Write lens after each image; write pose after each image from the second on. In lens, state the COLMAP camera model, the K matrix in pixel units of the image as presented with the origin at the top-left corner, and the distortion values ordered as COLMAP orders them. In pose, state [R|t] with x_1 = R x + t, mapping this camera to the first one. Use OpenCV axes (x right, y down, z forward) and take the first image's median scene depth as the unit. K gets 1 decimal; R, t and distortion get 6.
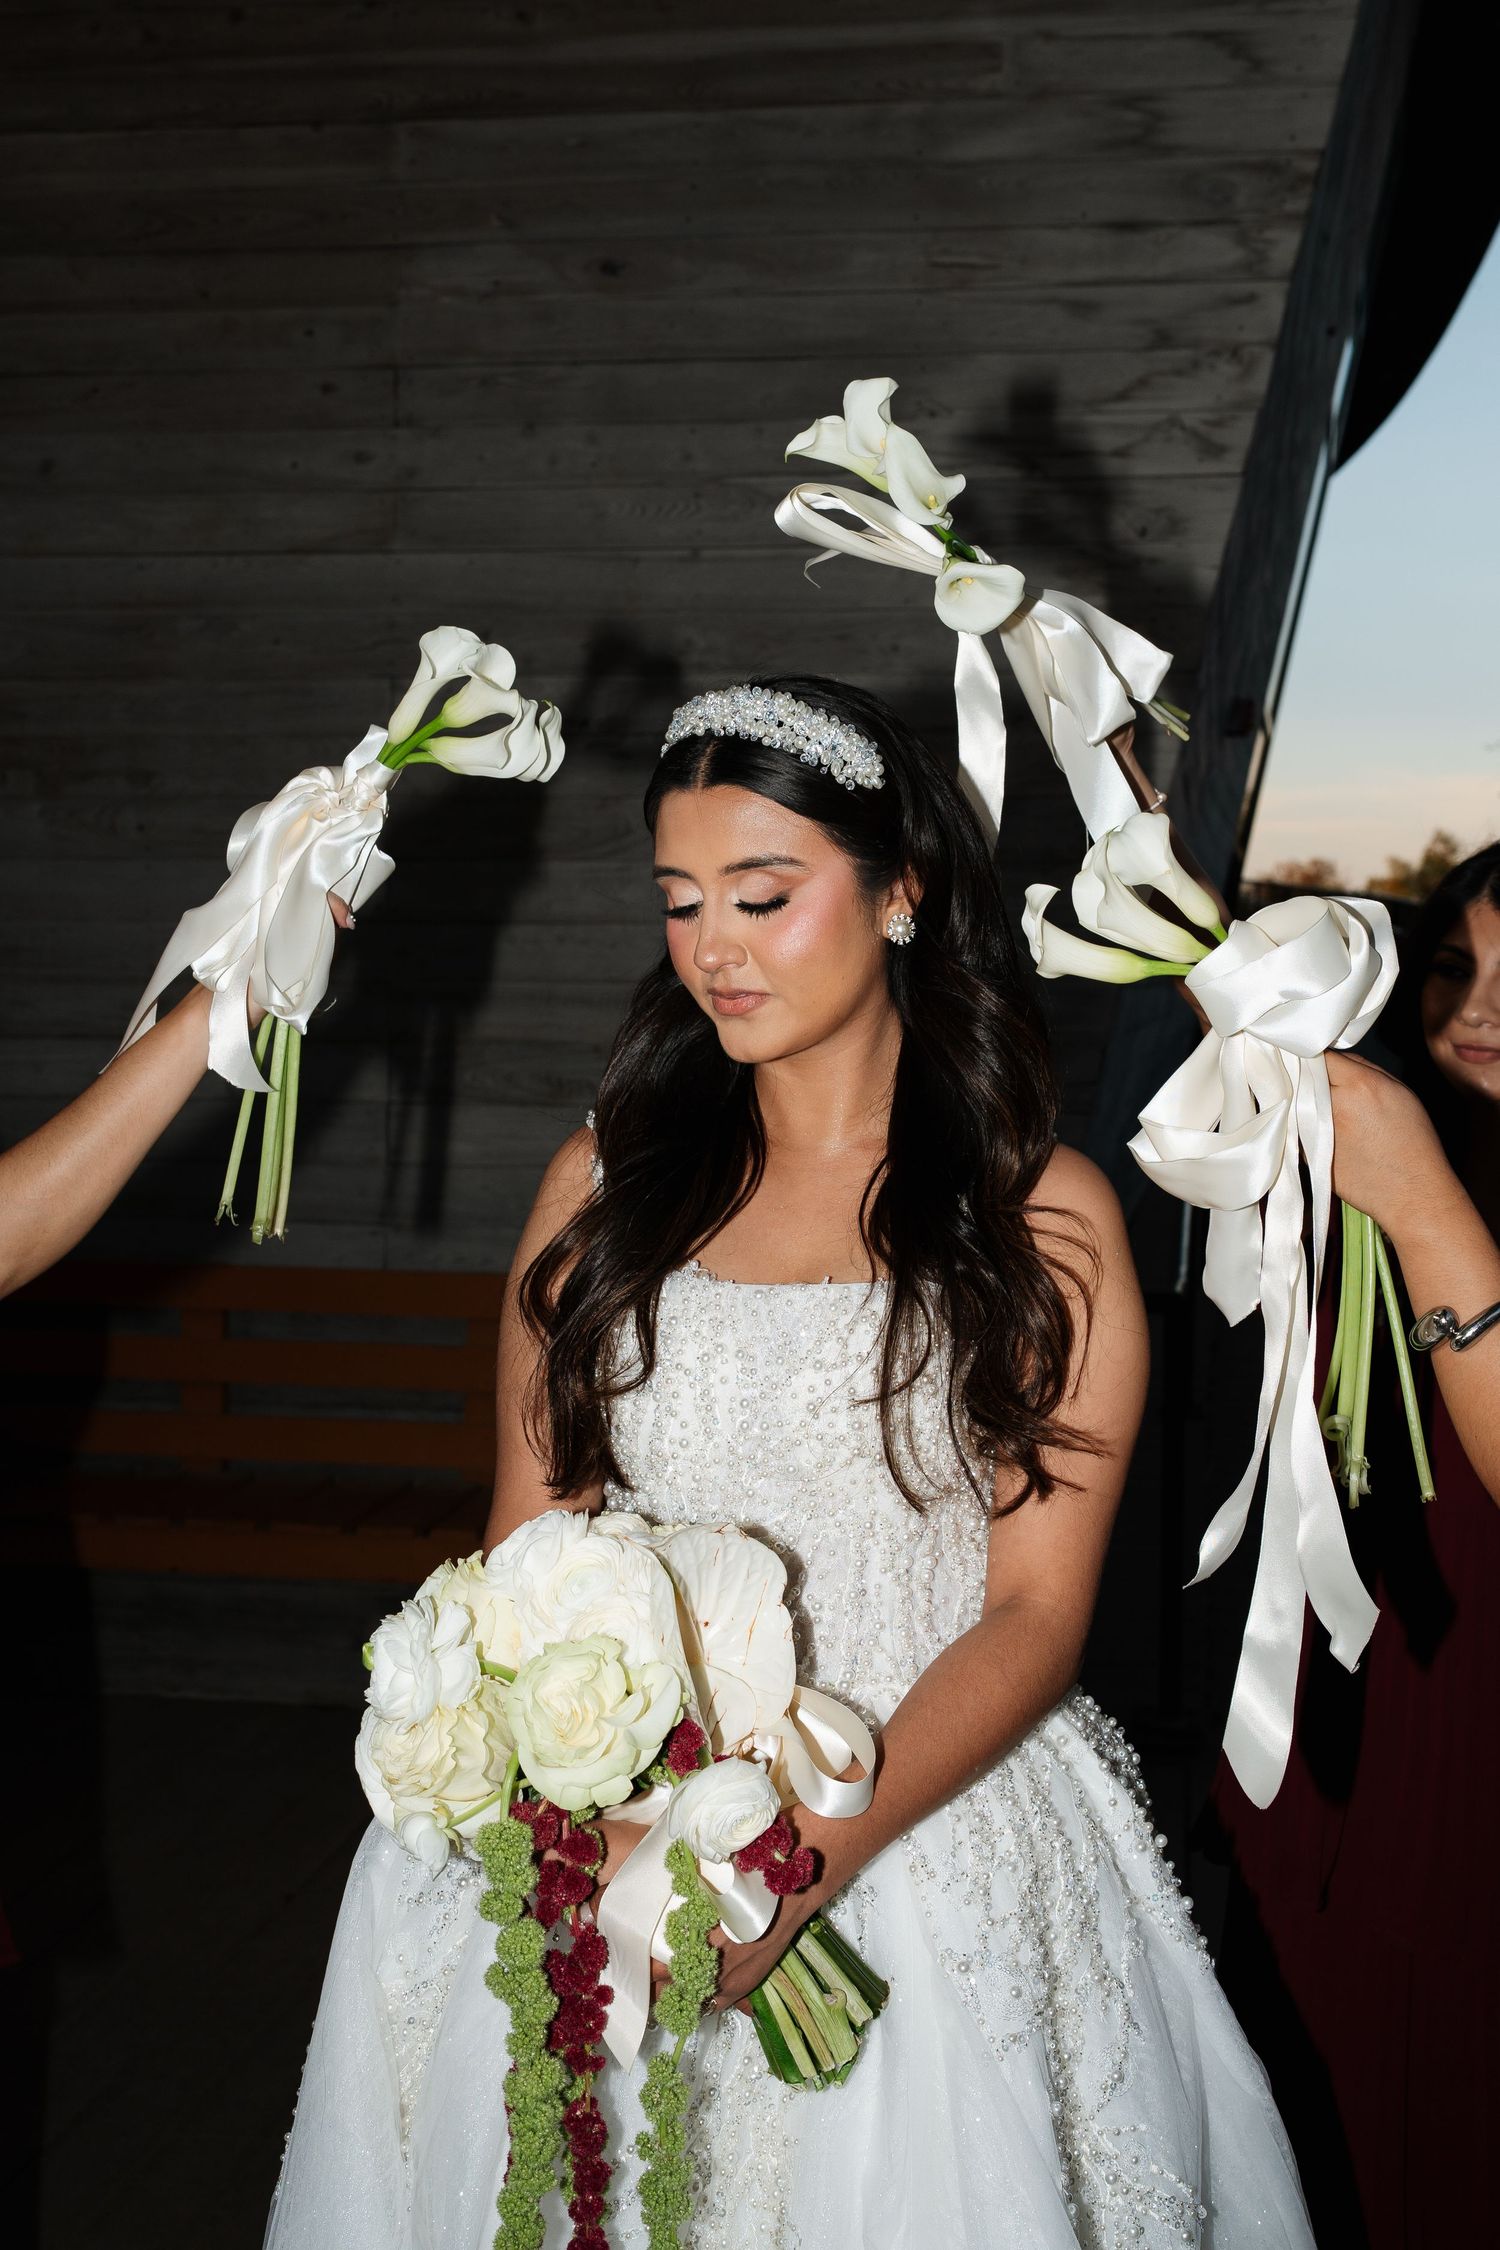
lens RADIAL K [[2466.7, 0, 751.2], [0, 2466.7, 1077.0], [0, 0, 1]] dist [-0.018322, 0.028841]
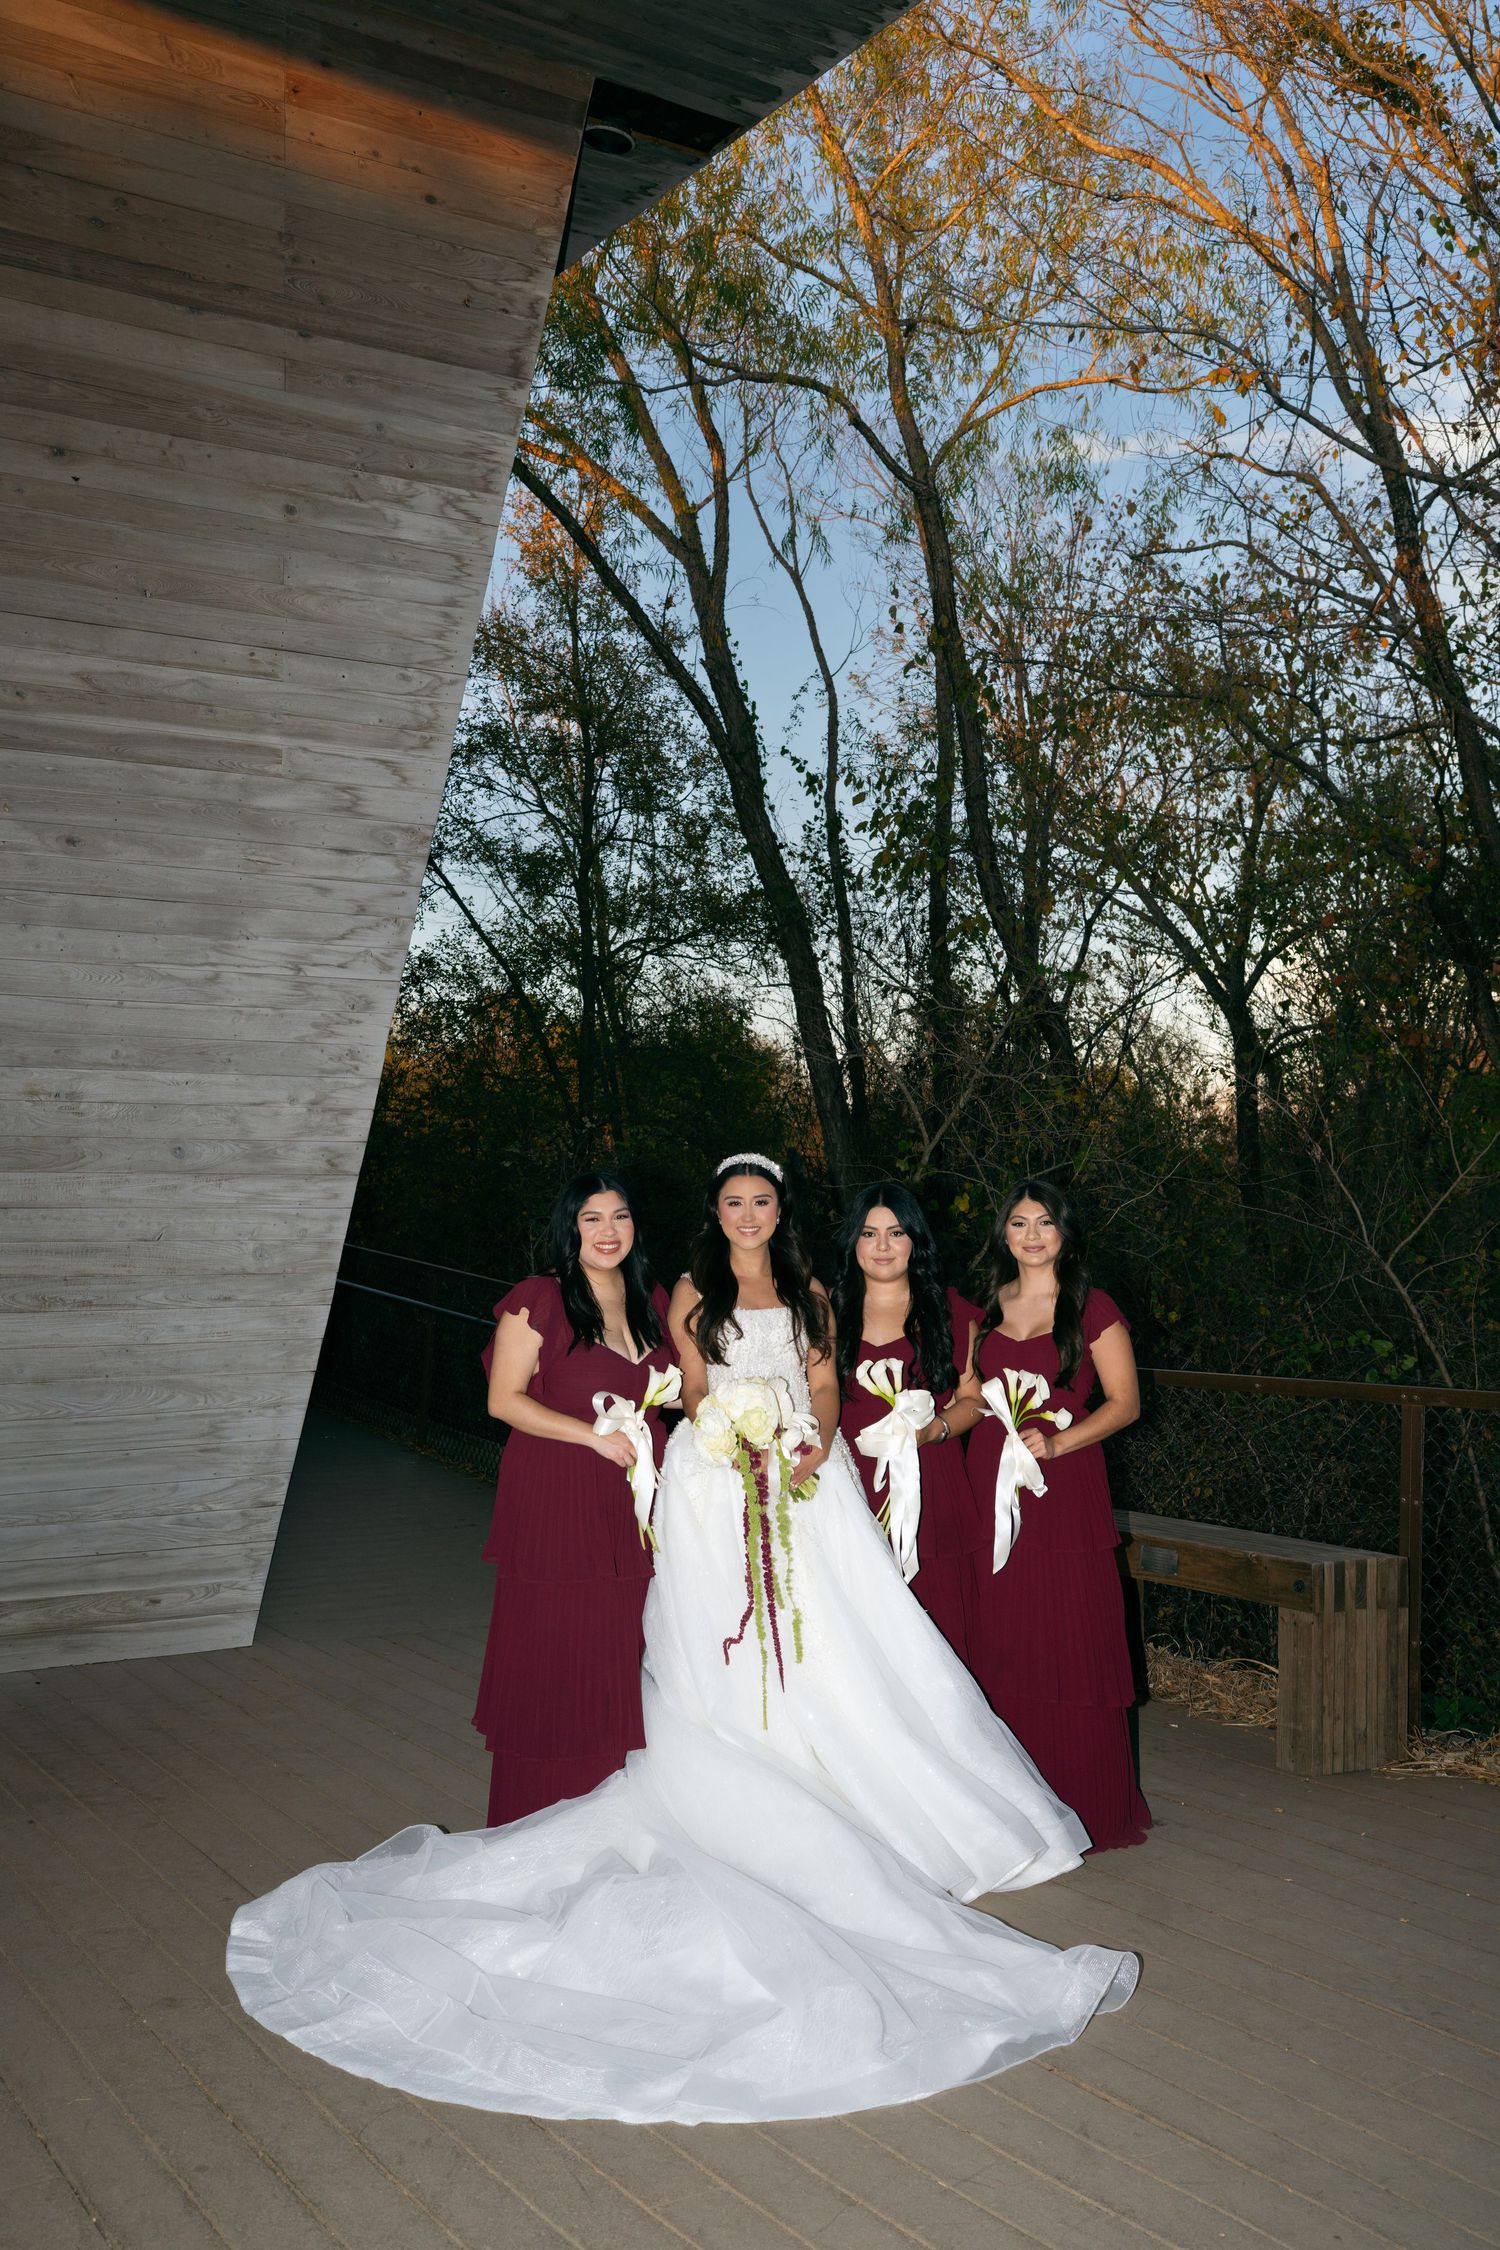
lens RADIAL K [[2466.7, 0, 751.2], [0, 2466.7, 1077.0], [0, 0, 1]] dist [-0.018322, 0.028841]
pose [[0.774977, 0.026887, 0.631418, -0.828817], [0.028563, 0.996584, -0.077494, -0.005431], [-0.631344, 0.078092, 0.771561, -0.702975]]
